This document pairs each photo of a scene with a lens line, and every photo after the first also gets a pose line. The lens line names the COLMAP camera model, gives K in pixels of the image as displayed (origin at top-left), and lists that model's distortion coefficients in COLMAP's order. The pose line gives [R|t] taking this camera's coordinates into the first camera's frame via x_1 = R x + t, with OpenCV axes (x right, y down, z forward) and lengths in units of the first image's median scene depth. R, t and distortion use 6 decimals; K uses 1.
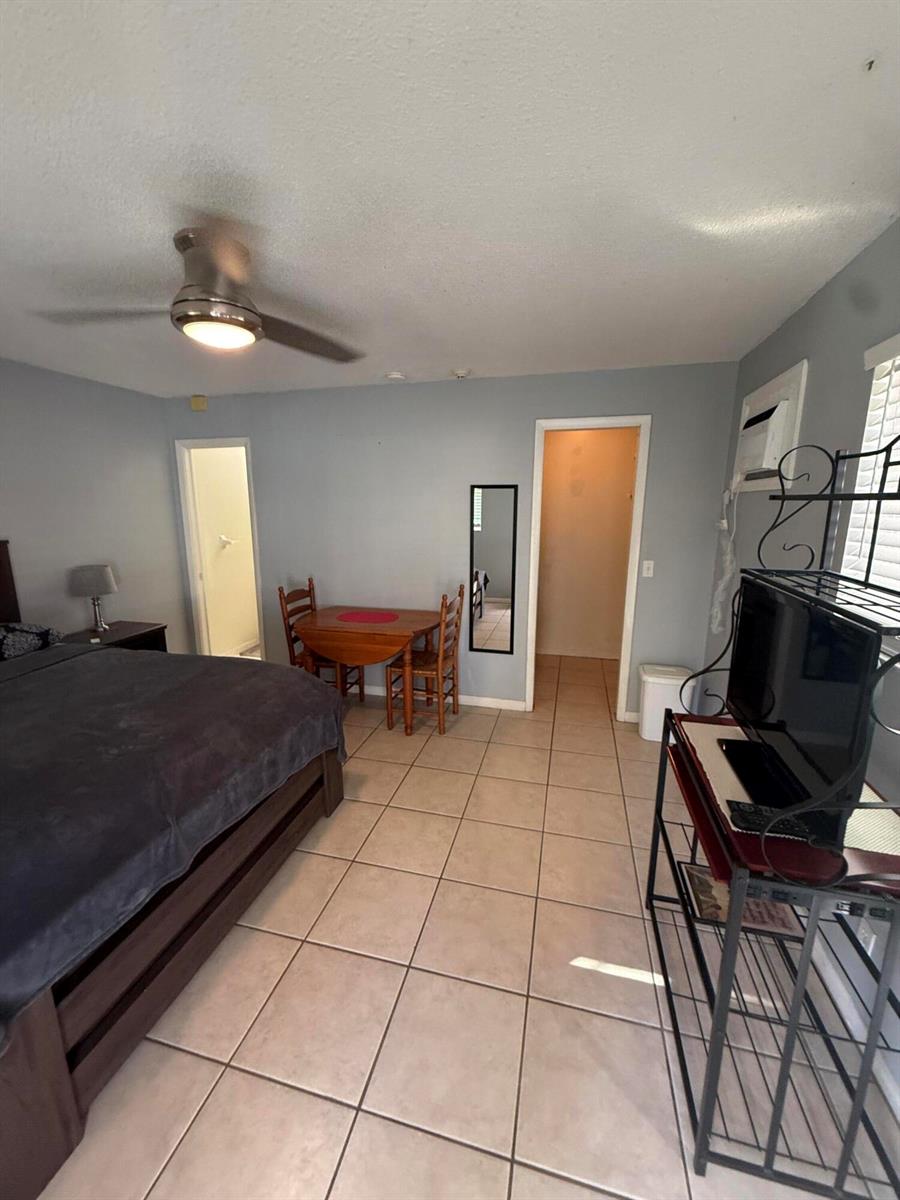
lens RADIAL K [[477.0, 0, 447.6], [0, 477.0, 598.9], [0, 0, 1]] dist [-0.000537, -0.000188]
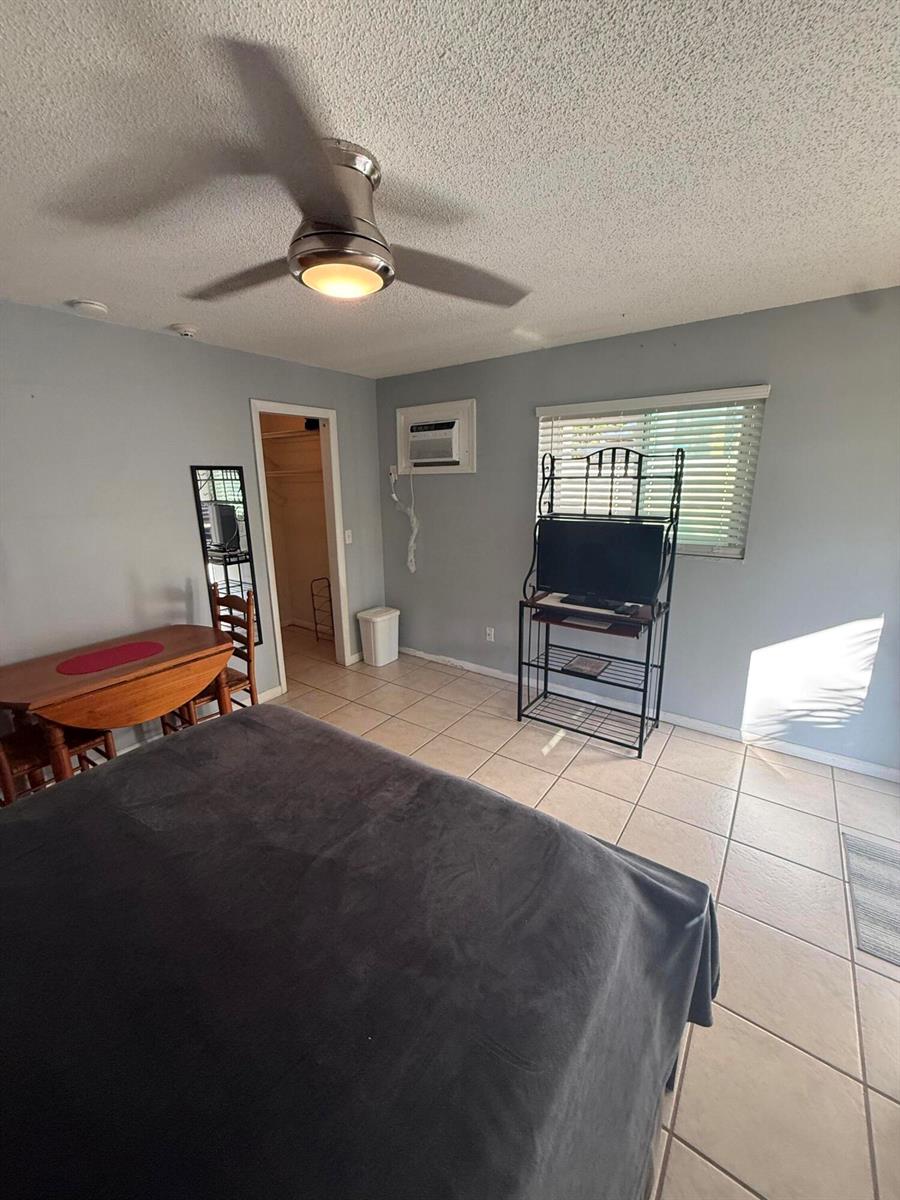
lens RADIAL K [[477.0, 0, 449.2], [0, 477.0, 602.8], [0, 0, 1]] dist [-0.000537, -0.000188]
pose [[0.355897, -0.244408, 0.901999, -0.788307], [0.200224, 0.962724, 0.181861, -0.086448], [-0.912824, 0.115878, 0.391567, 0.360718]]
